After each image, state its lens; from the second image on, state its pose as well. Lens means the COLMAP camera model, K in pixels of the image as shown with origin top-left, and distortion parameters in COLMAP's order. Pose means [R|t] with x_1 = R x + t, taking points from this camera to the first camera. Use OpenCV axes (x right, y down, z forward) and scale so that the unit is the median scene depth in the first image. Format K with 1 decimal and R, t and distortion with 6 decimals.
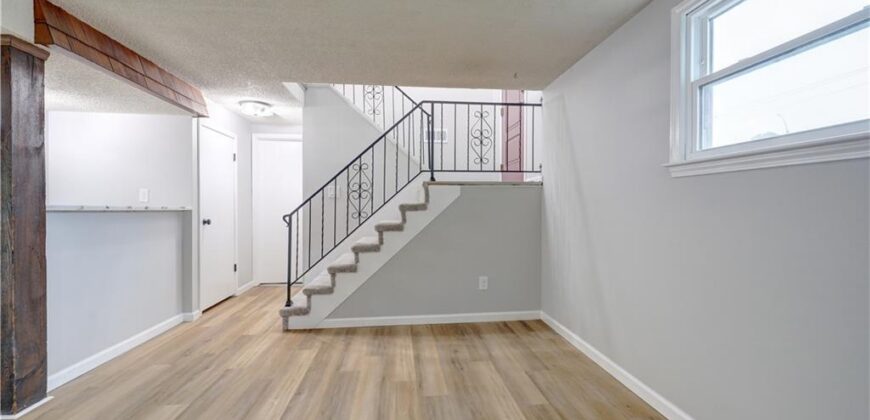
lens RADIAL K [[391.1, 0, 437.4], [0, 391.1, 210.3], [0, 0, 1]] dist [-0.000793, 0.000103]
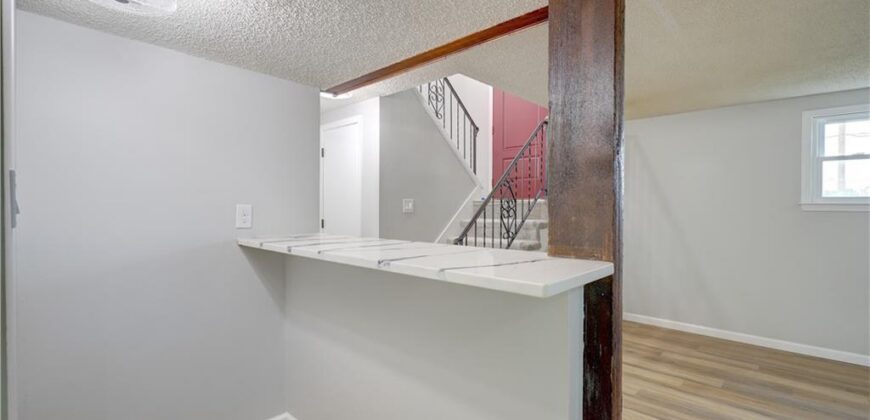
lens RADIAL K [[391.1, 0, 437.4], [0, 391.1, 210.3], [0, 0, 1]] dist [-0.000793, 0.000103]
pose [[0.763805, 0.003441, 0.645438, -0.930515], [-0.007788, 0.999962, 0.003885, -0.046820], [-0.645401, -0.007994, 0.763802, 0.398186]]
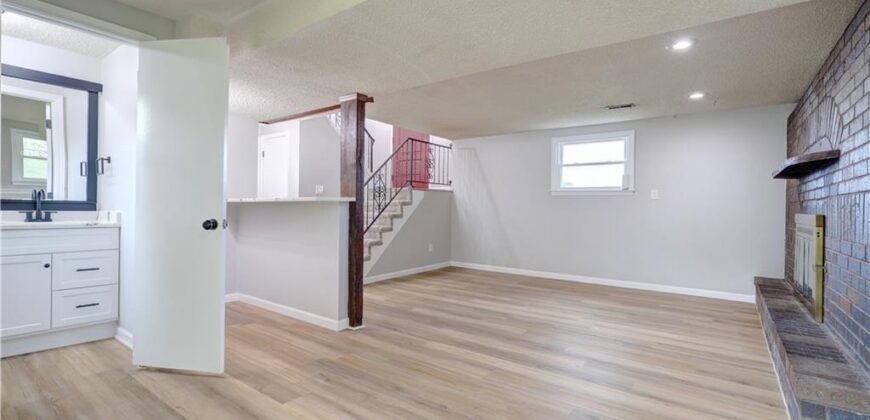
lens RADIAL K [[391.1, 0, 437.4], [0, 391.1, 210.3], [0, 0, 1]] dist [-0.000793, 0.000103]
pose [[0.678088, 0.008329, 0.734934, -1.165418], [-0.014705, 0.999889, 0.002236, 0.015648], [-0.734834, -0.012324, 0.678135, -0.198461]]
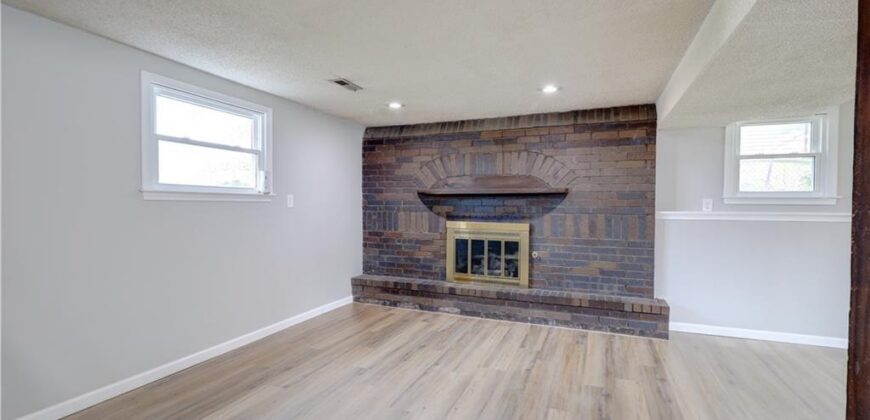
lens RADIAL K [[391.1, 0, 437.4], [0, 391.1, 210.3], [0, 0, 1]] dist [-0.000793, 0.000103]
pose [[-0.882822, -0.012237, 0.469548, -0.479988], [-0.005120, 0.999852, 0.016431, -0.043830], [-0.469679, 0.012102, -0.882754, 0.927696]]
